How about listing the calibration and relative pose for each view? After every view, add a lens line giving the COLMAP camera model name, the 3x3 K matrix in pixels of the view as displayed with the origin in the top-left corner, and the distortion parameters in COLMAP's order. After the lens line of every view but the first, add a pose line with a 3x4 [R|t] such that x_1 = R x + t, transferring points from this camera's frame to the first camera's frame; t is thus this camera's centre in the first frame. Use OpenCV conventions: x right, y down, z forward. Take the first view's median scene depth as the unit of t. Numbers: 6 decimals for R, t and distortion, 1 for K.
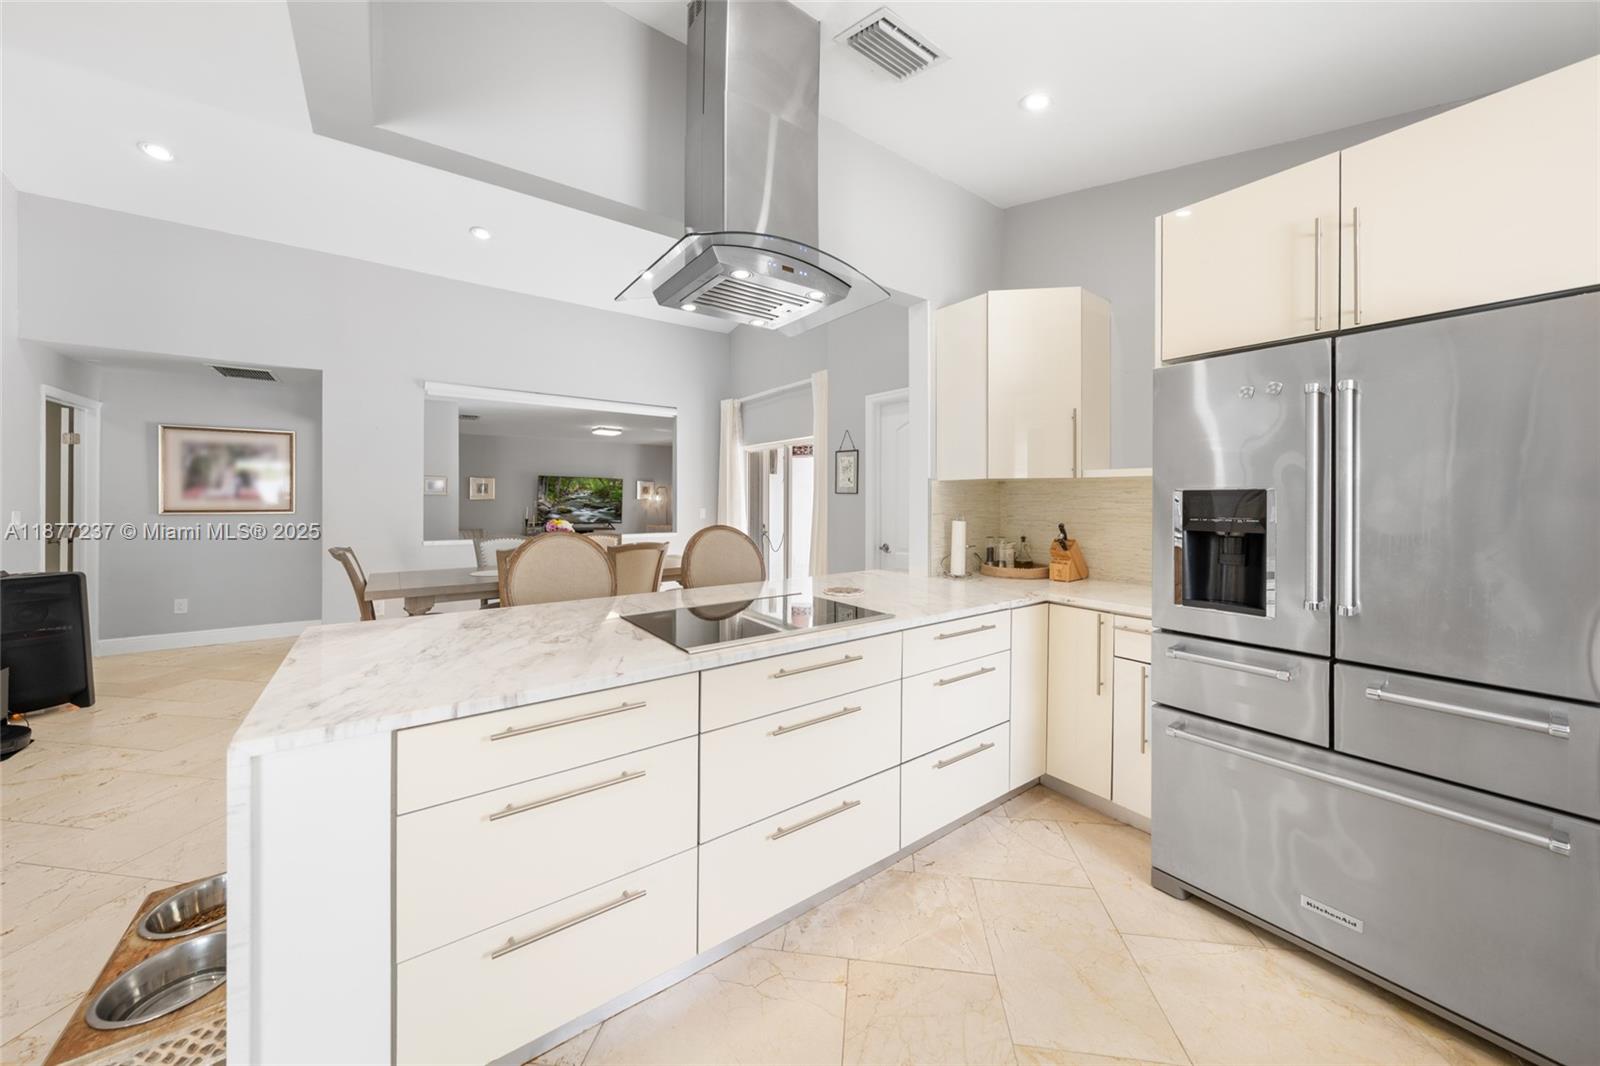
lens RADIAL K [[549.4, 0, 795.9], [0, 549.4, 506.0], [0, 0, 1]] dist [0.000880, 0.000101]
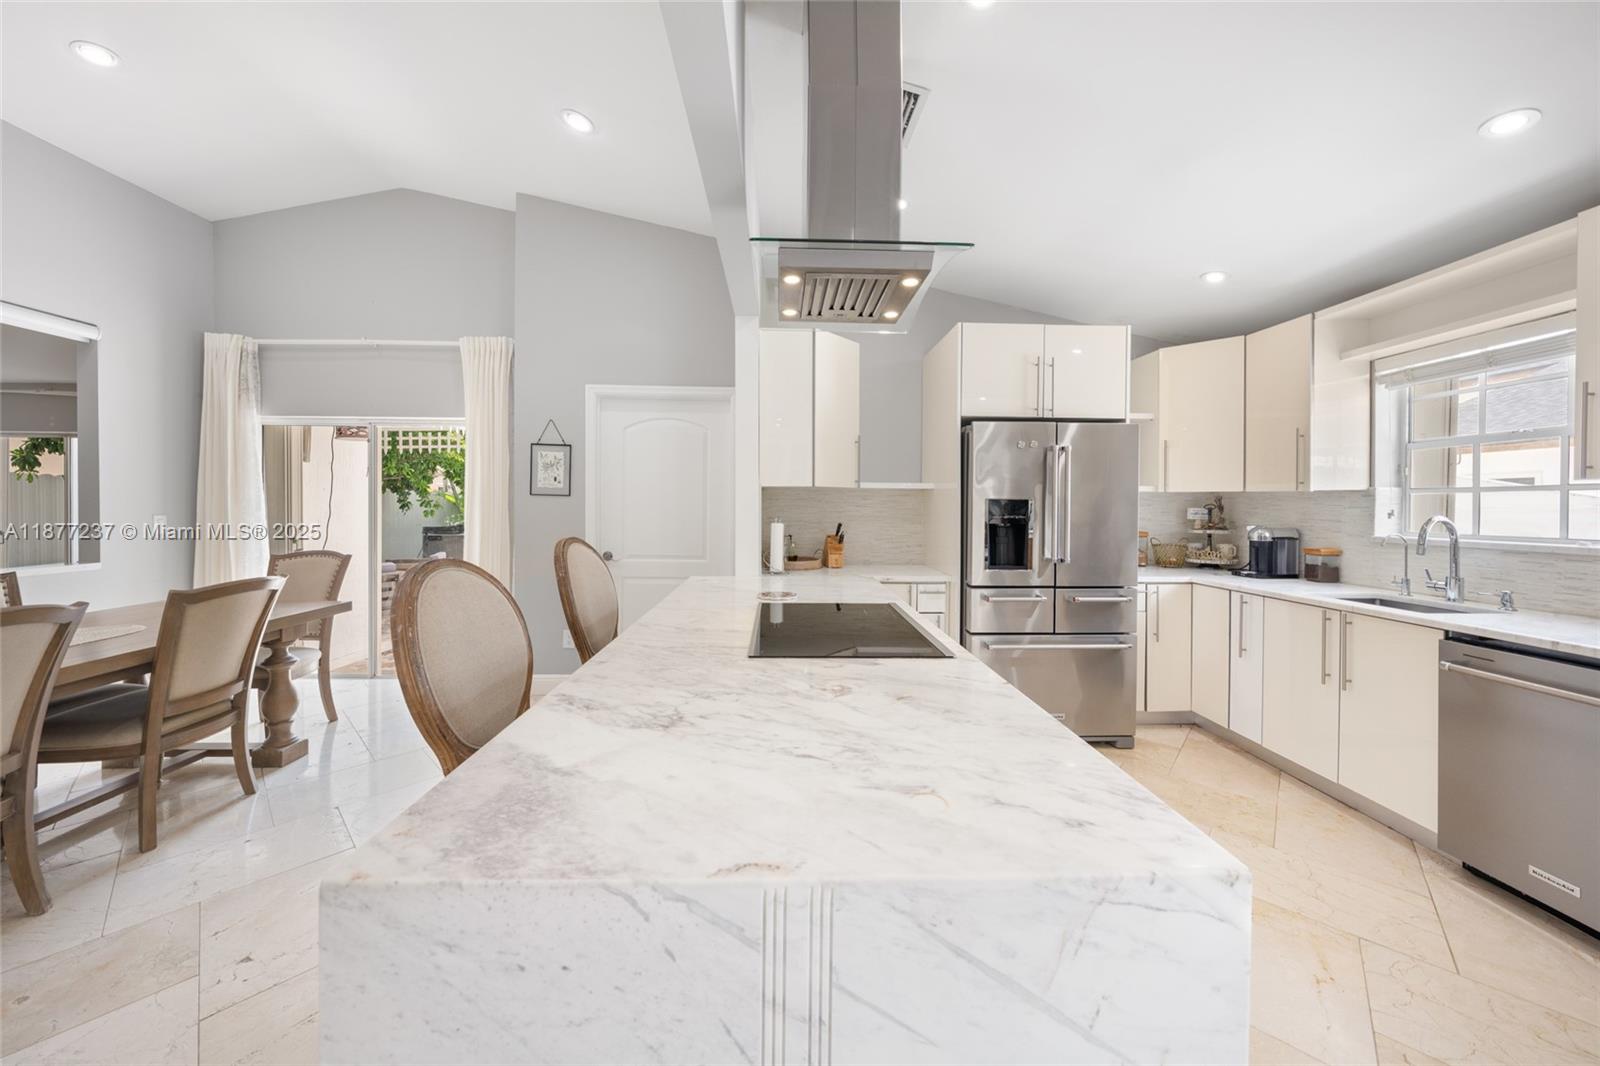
lens RADIAL K [[549.4, 0, 795.9], [0, 549.4, 506.0], [0, 0, 1]] dist [0.000880, 0.000101]
pose [[0.563695, -0.000967, 0.825982, -0.384321], [0.005601, 0.999981, -0.002652, -0.002433], [-0.825964, 0.006121, 0.563690, 0.219704]]
